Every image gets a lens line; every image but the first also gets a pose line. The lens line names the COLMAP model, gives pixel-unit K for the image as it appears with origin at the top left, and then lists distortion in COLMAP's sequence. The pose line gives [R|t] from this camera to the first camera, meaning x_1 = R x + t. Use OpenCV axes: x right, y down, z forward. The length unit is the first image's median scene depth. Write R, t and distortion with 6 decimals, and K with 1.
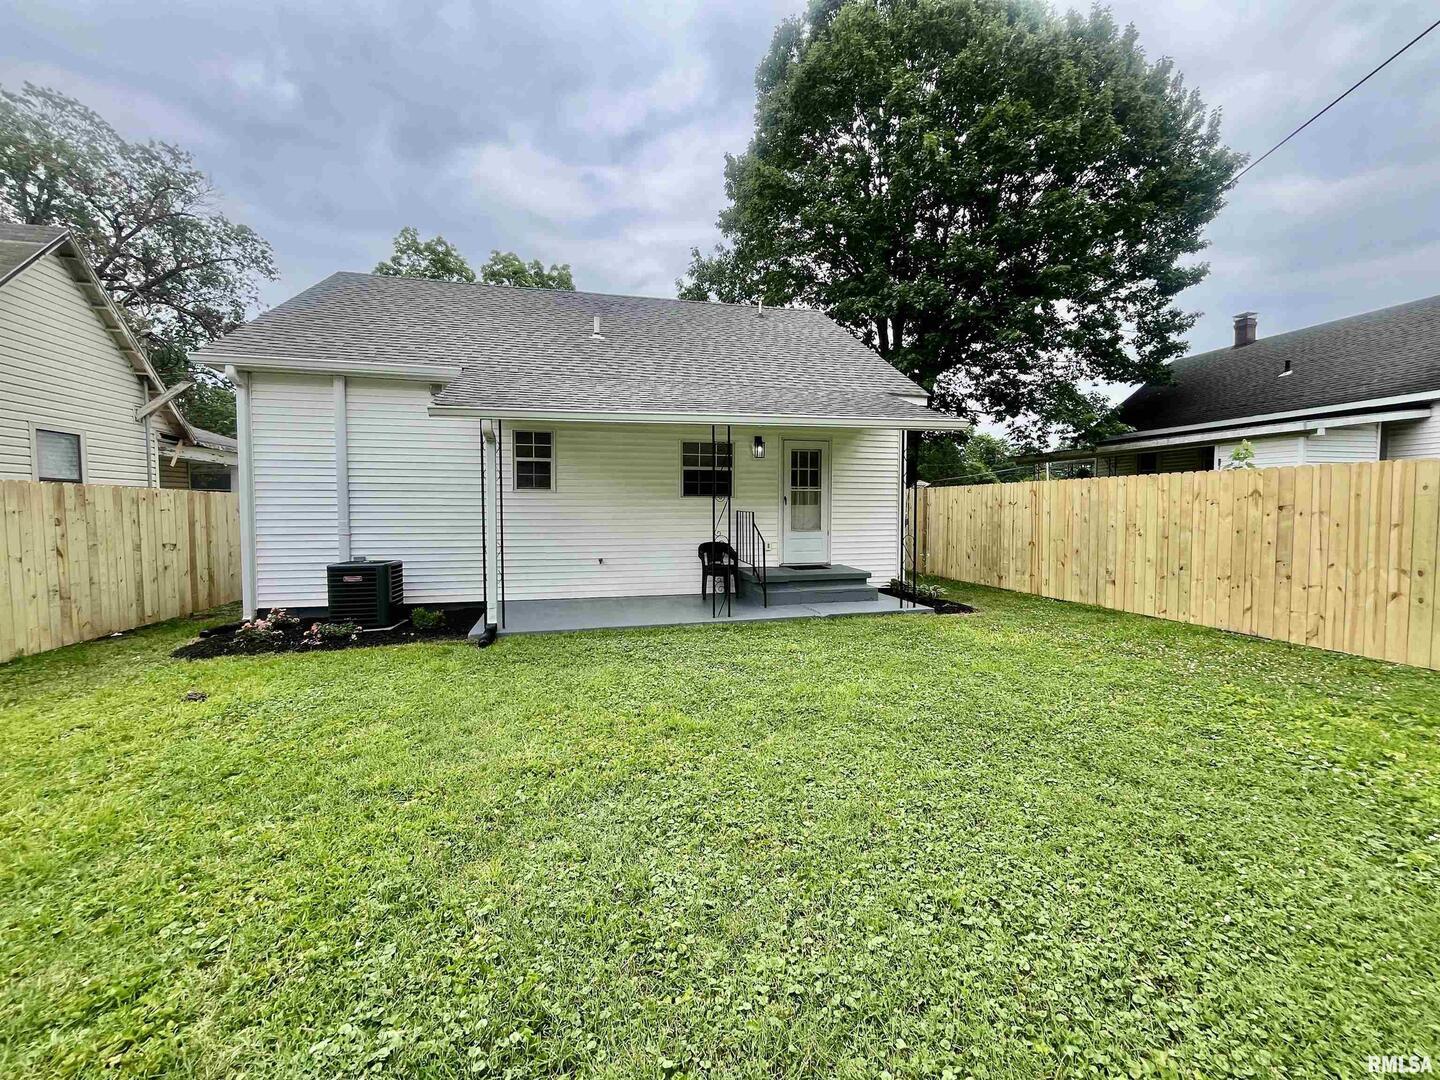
lens RADIAL K [[574.8, 0, 714.0], [0, 574.8, 546.6], [0, 0, 1]] dist [-0.006342, -0.000316]
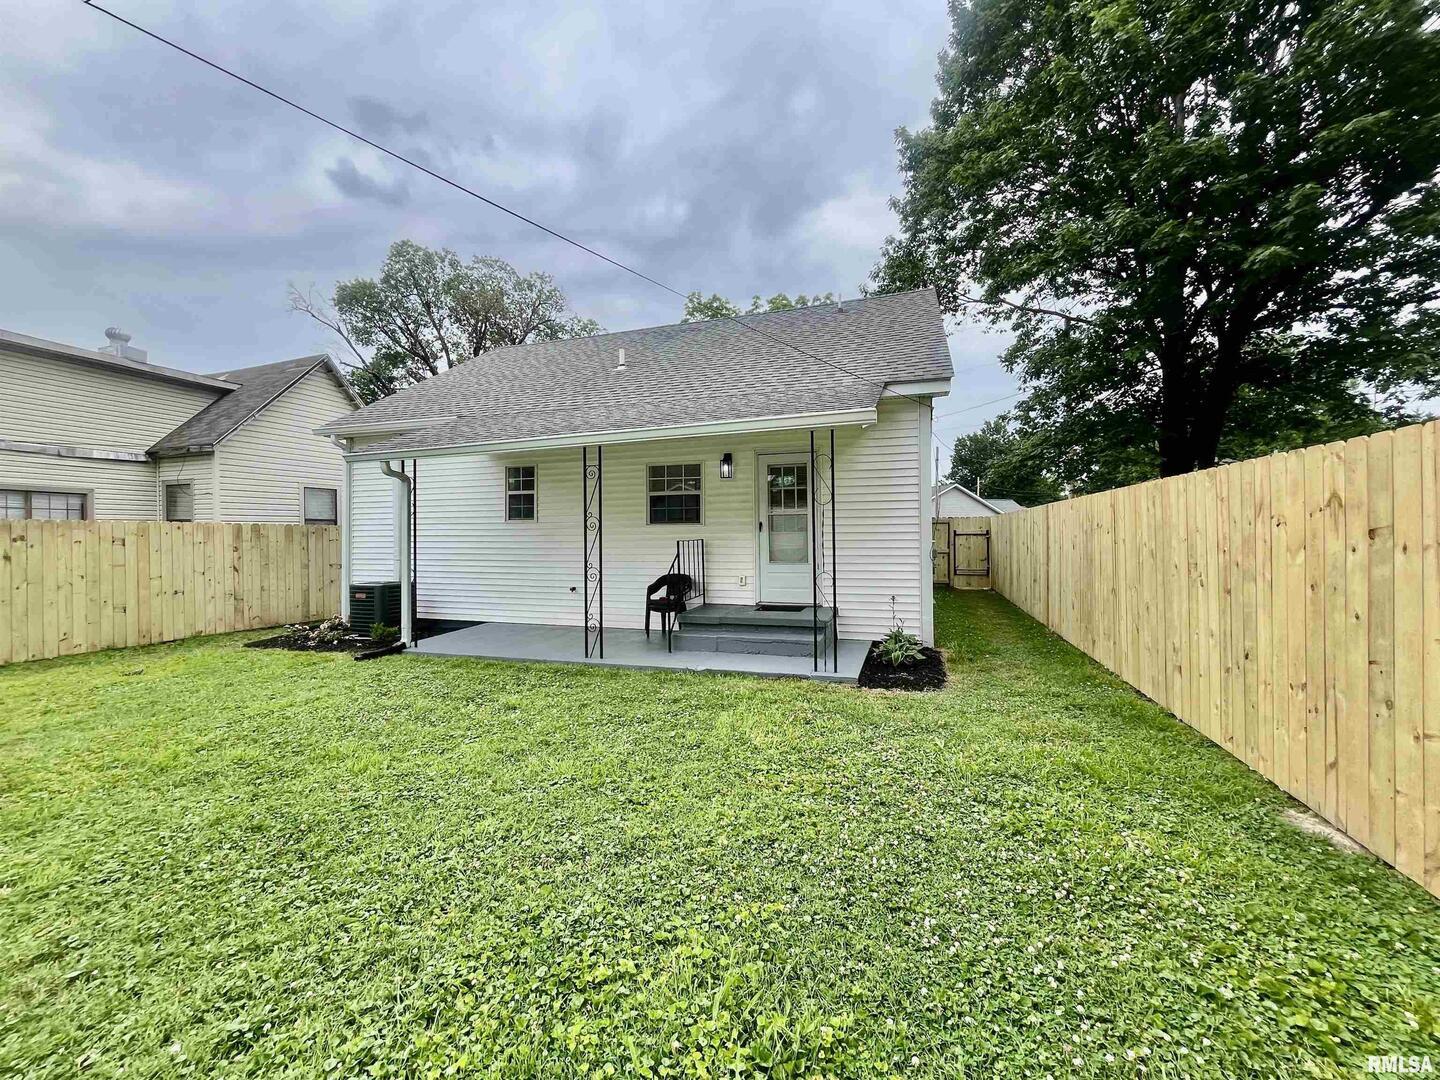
lens RADIAL K [[574.8, 0, 727.4], [0, 574.8, 539.1], [0, 0, 1]] dist [-0.006342, -0.000316]
pose [[0.854467, -0.003109, -0.519496, 0.536317], [-0.024076, 0.998671, -0.045577, -0.022381], [0.518947, 0.051451, 0.853256, 0.265956]]
